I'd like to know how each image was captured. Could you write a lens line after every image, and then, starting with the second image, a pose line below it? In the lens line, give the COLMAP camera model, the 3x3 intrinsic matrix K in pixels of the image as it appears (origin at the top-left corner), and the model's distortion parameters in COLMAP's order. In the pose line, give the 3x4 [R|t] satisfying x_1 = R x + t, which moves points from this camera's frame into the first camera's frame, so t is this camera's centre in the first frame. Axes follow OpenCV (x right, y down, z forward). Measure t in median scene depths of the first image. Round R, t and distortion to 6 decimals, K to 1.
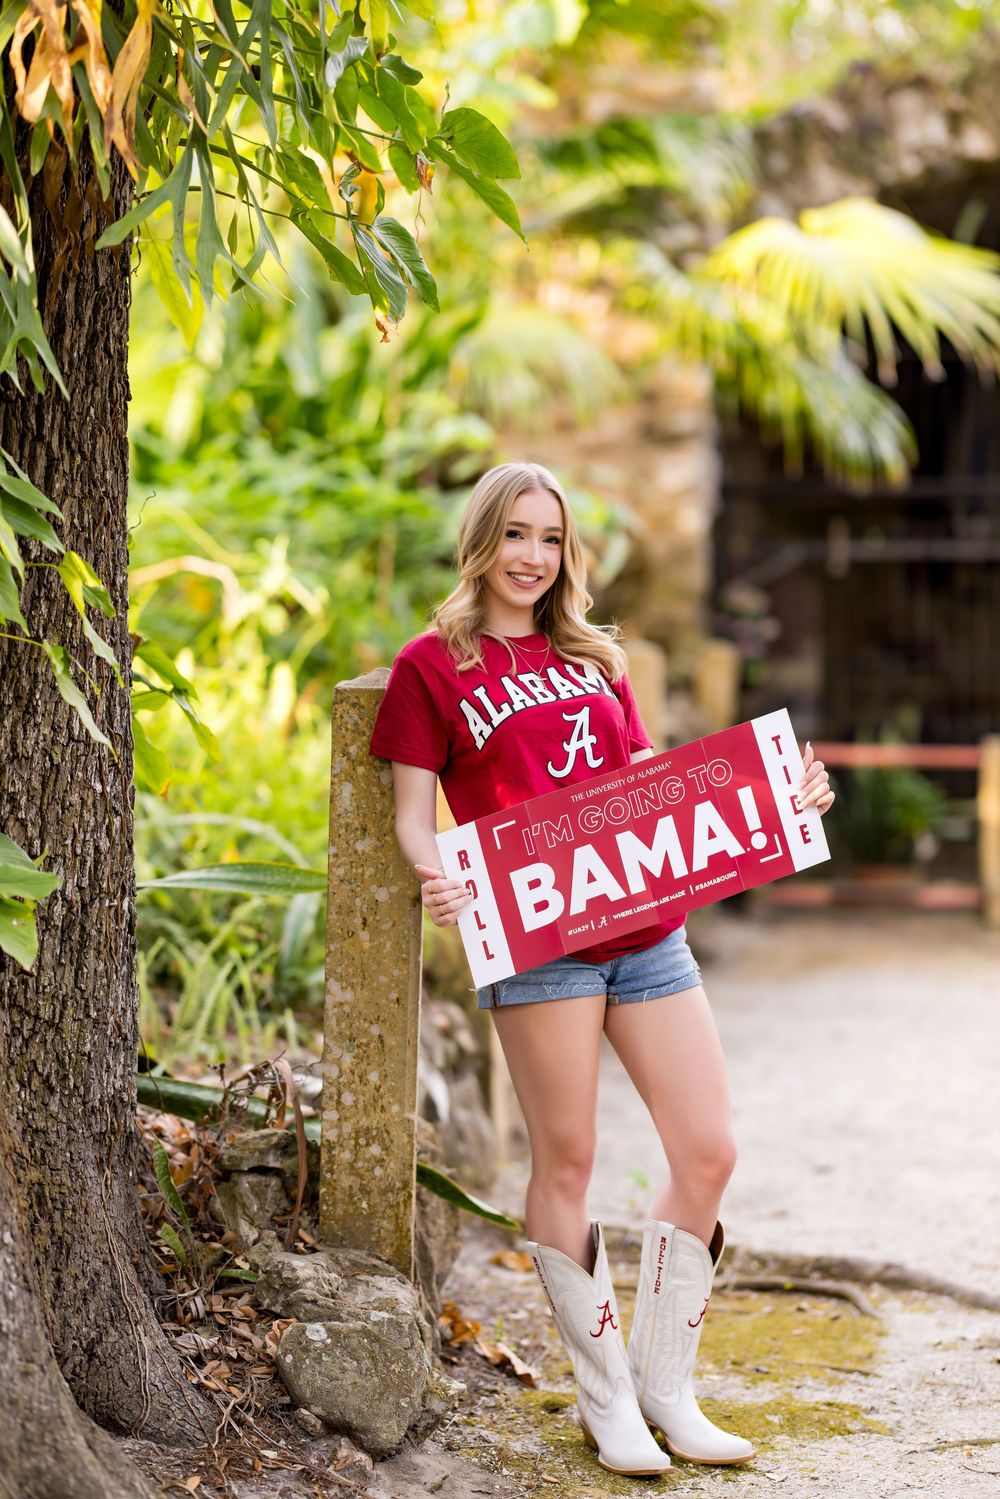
lens RADIAL K [[3644.3, 0, 500.1], [0, 3644.3, 746.4], [0, 0, 1]] dist [0.061429, 0.000000]
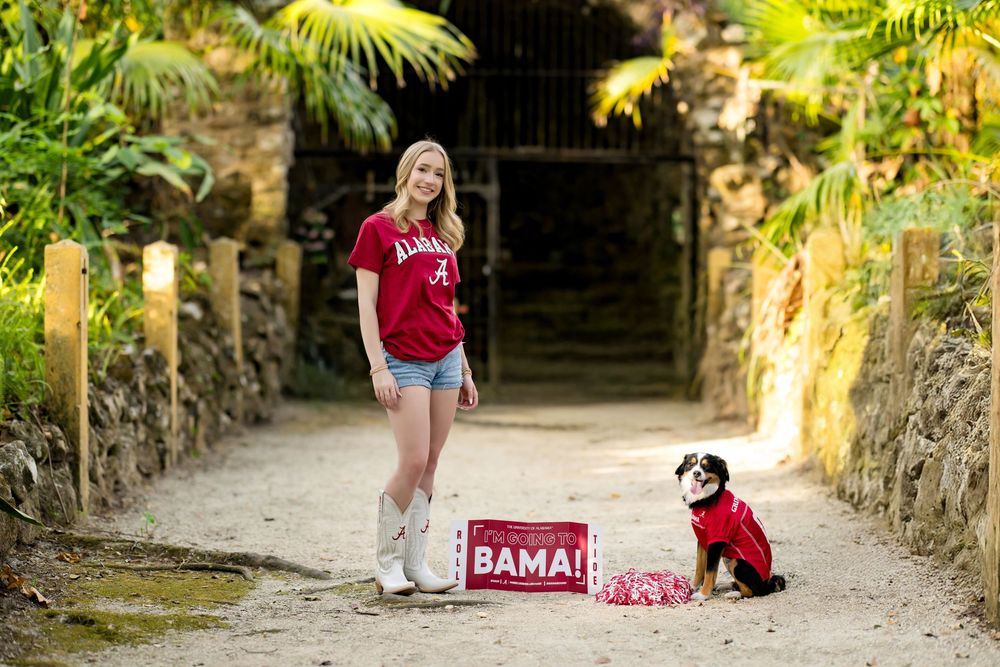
lens RADIAL K [[2431.2, 0, 499.8], [0, 2431.2, 335.9], [0, 0, 1]] dist [0.061429, 0.000000]
pose [[0.997257, 0.005643, 0.073798, 0.128972], [-0.005535, 0.999983, -0.001663, 0.030020], [-0.073806, 0.001250, 0.997272, -0.242705]]
